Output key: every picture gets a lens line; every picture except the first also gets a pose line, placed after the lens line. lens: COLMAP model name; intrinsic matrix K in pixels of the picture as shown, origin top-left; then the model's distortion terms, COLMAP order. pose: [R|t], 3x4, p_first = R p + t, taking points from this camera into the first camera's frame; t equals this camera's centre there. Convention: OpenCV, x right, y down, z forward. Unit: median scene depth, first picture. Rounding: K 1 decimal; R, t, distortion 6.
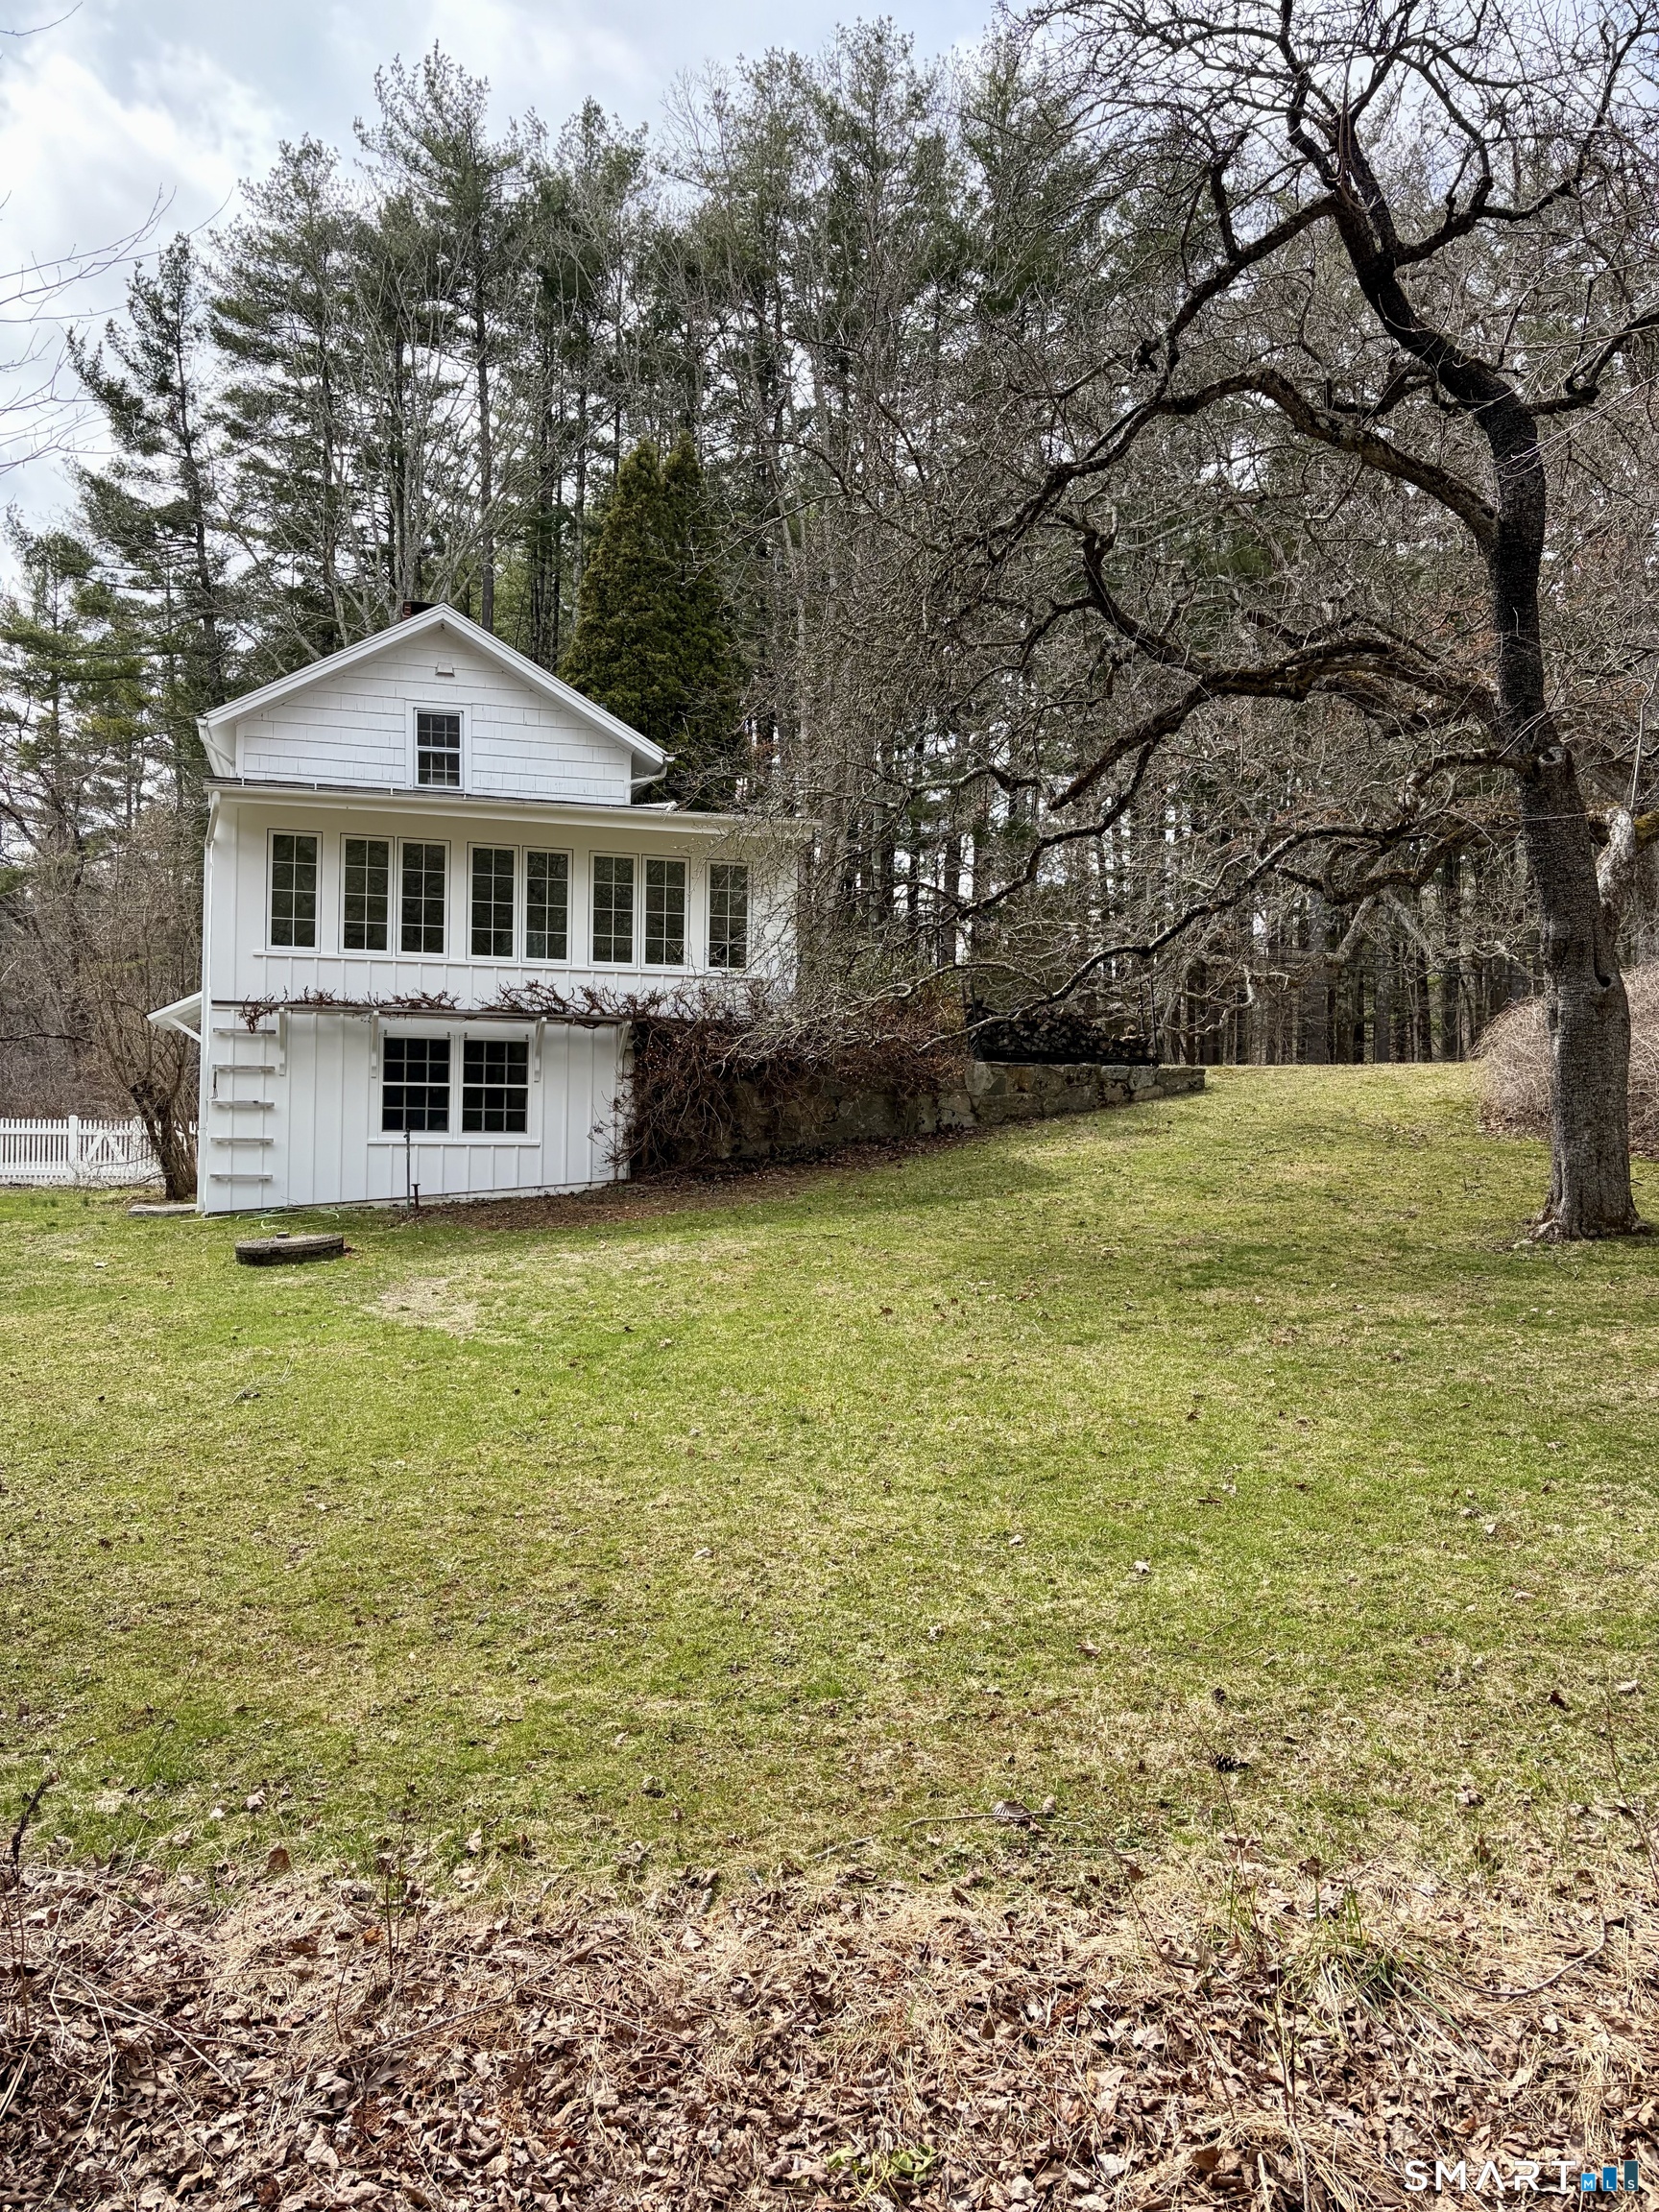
lens RADIAL K [[1671.7, 0, 836.3], [0, 1671.7, 1115.2], [0, 0, 1]] dist [0.049883, -0.050472]
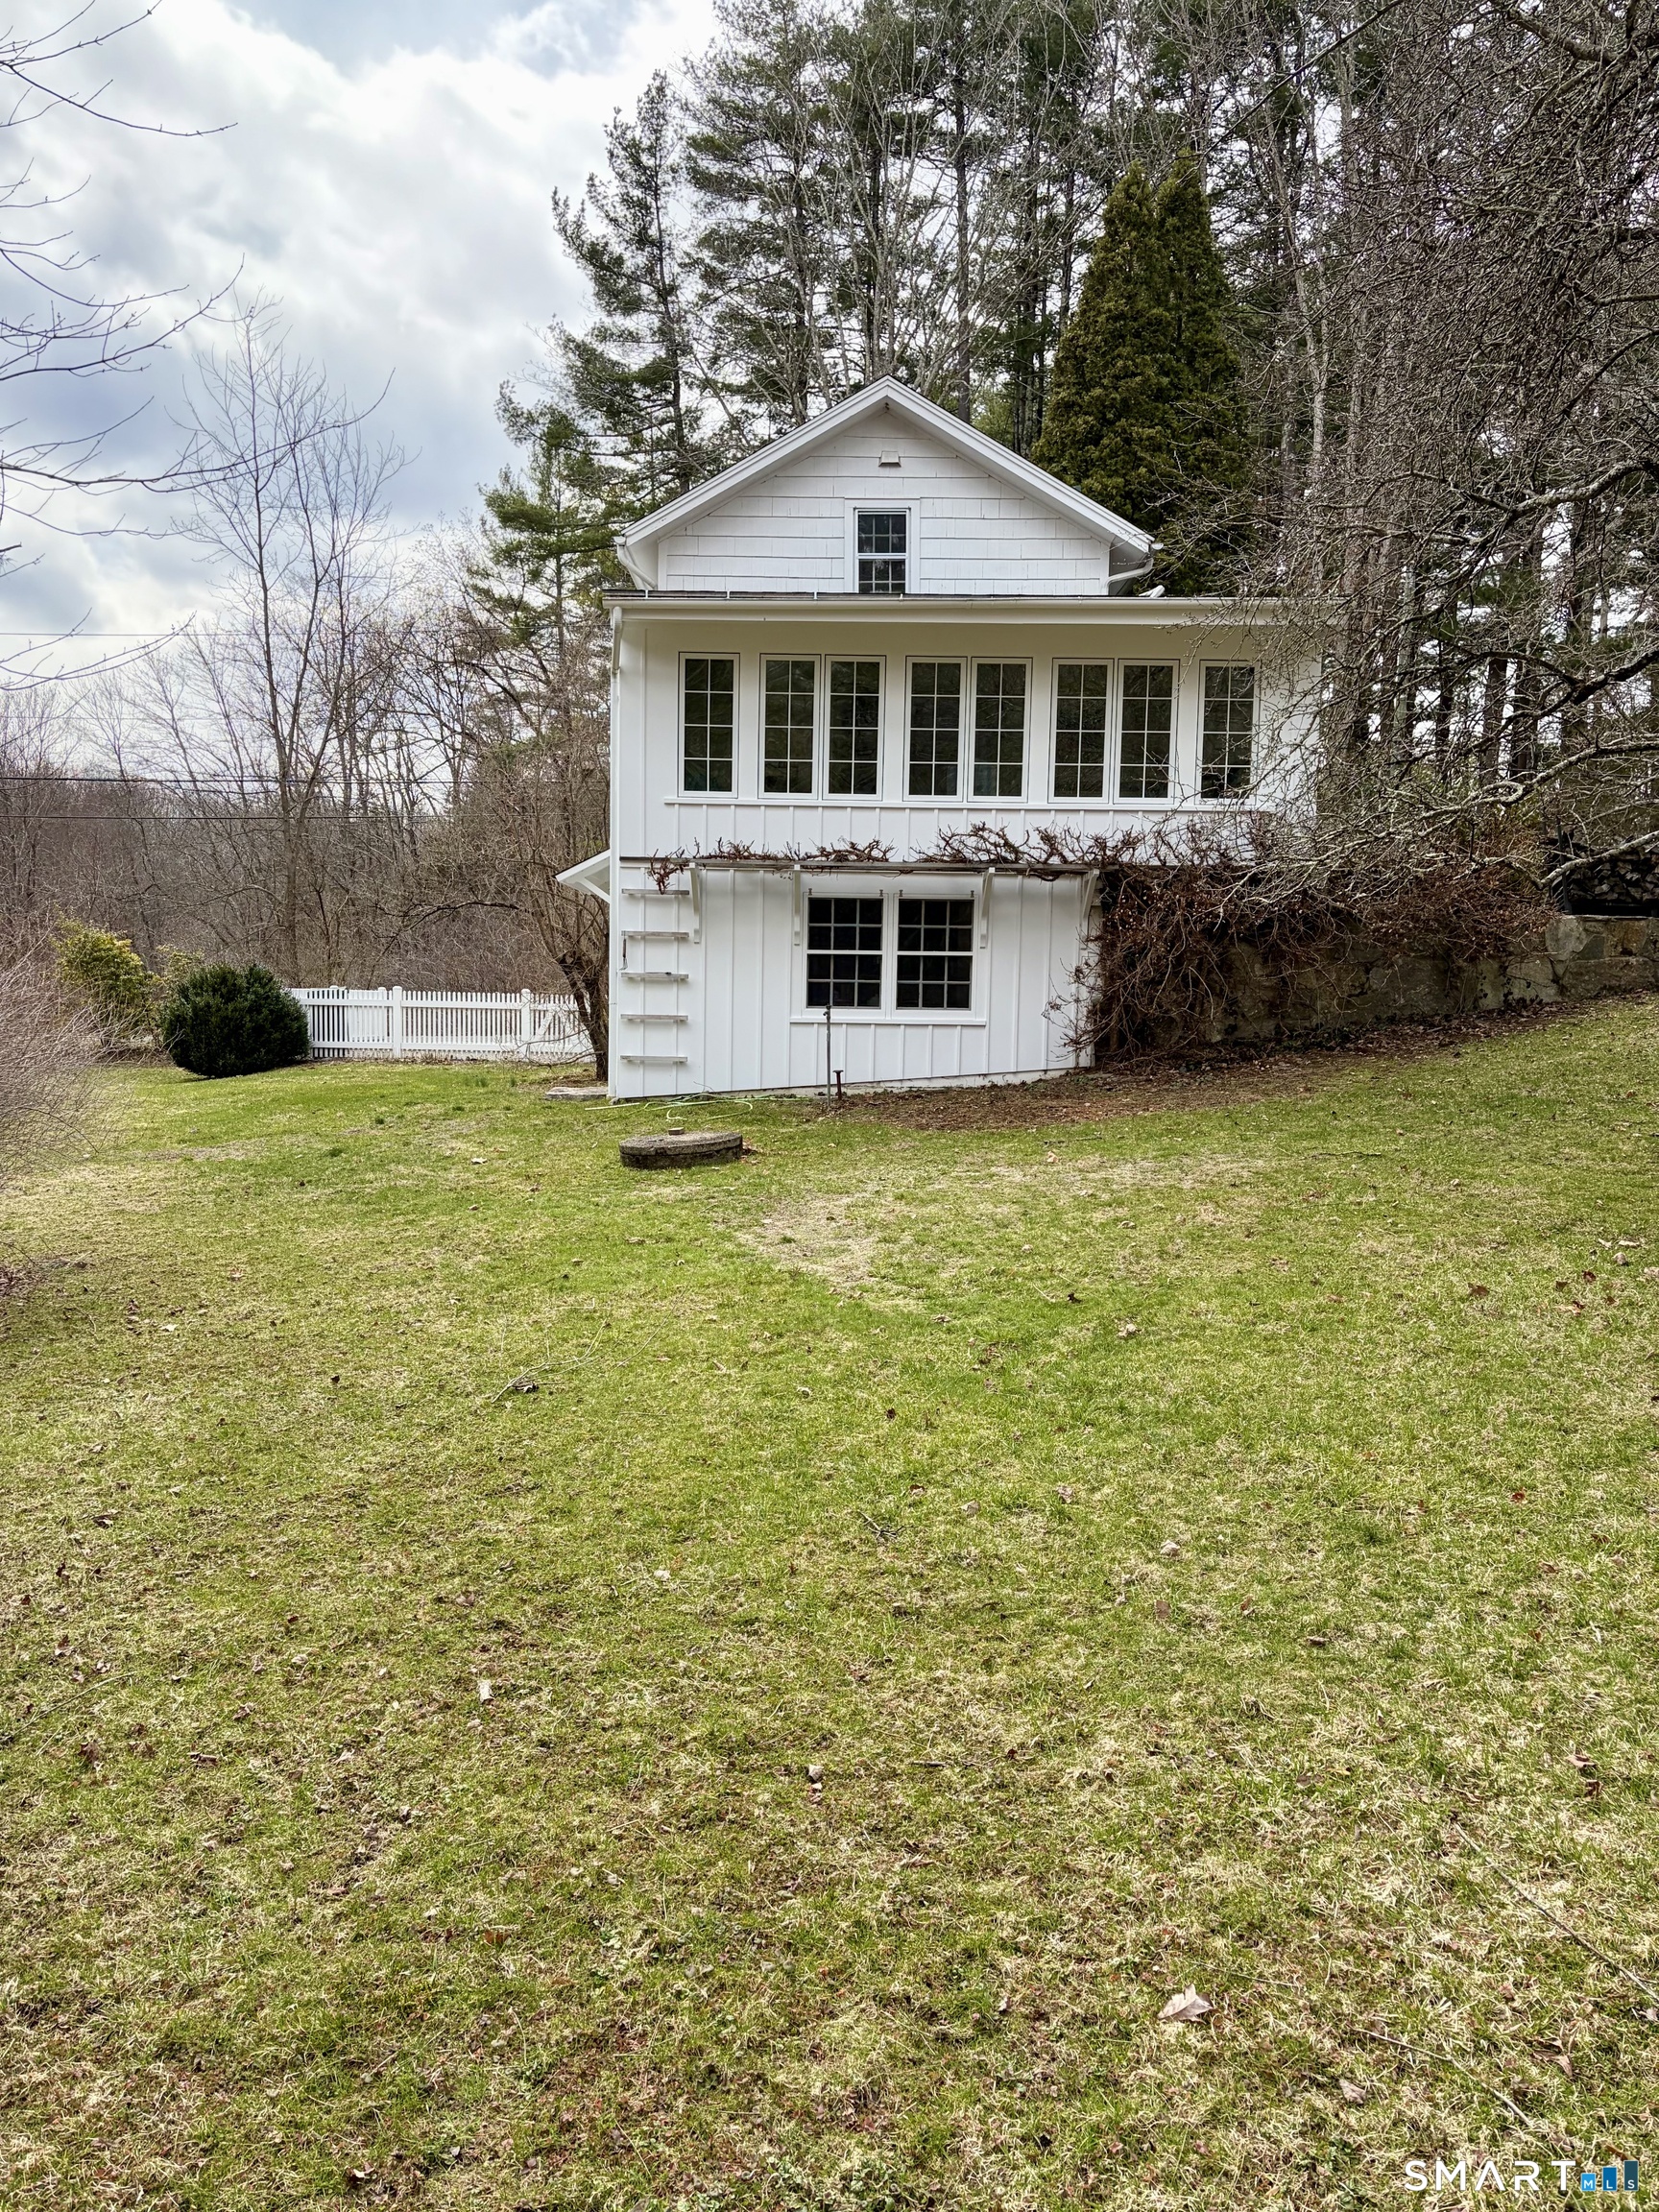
lens RADIAL K [[1671.7, 0, 817.1], [0, 1671.7, 1161.5], [0, 0, 1]] dist [0.049883, -0.050472]
pose [[0.957022, 0.028761, -0.288587, -0.015454], [0.000740, 0.994825, 0.101600, 0.001108], [0.290016, -0.097447, 0.952048, 0.175204]]
